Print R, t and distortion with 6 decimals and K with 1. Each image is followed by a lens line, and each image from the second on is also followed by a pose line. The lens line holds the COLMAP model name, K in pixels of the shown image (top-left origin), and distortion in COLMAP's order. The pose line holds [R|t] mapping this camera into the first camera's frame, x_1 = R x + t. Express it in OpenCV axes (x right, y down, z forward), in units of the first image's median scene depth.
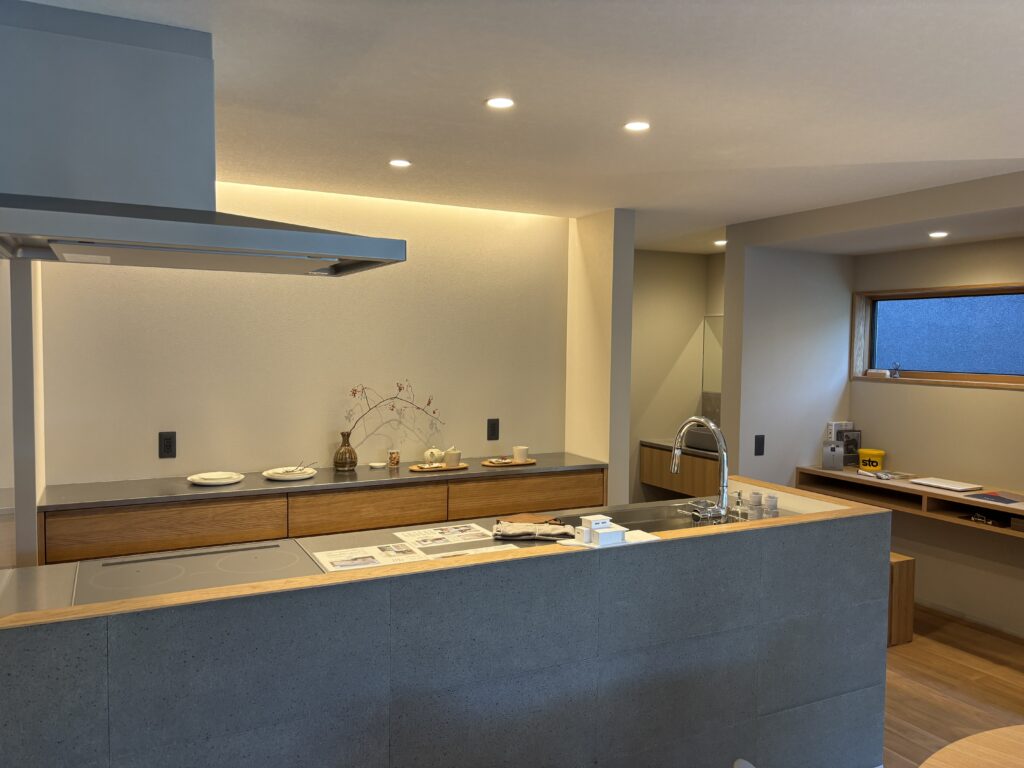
lens RADIAL K [[776.6, 0, 510.5], [0, 776.6, 383.7], [0, 0, 1]] dist [0.023630, -0.009190]
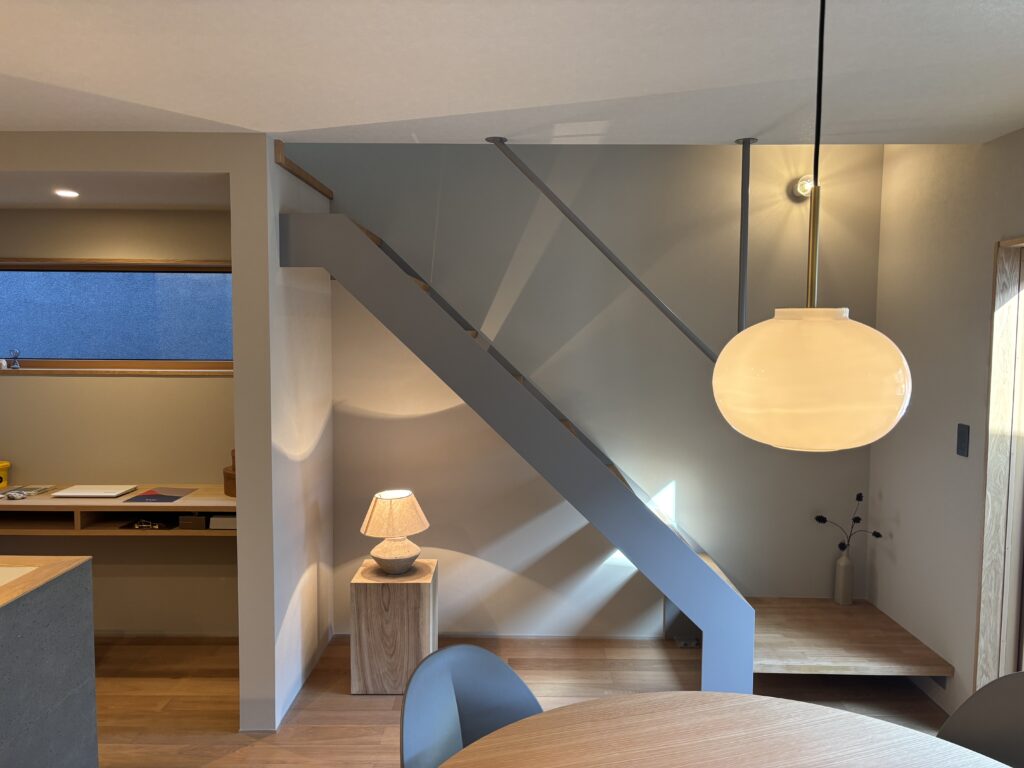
lens RADIAL K [[776.6, 0, 510.1], [0, 776.6, 386.6], [0, 0, 1]] dist [0.023630, -0.009190]
pose [[0.459527, -0.075476, 0.884951, 0.018358], [0.046437, 0.997062, 0.060925, -0.016772], [-0.886949, 0.013098, 0.461682, 0.209989]]
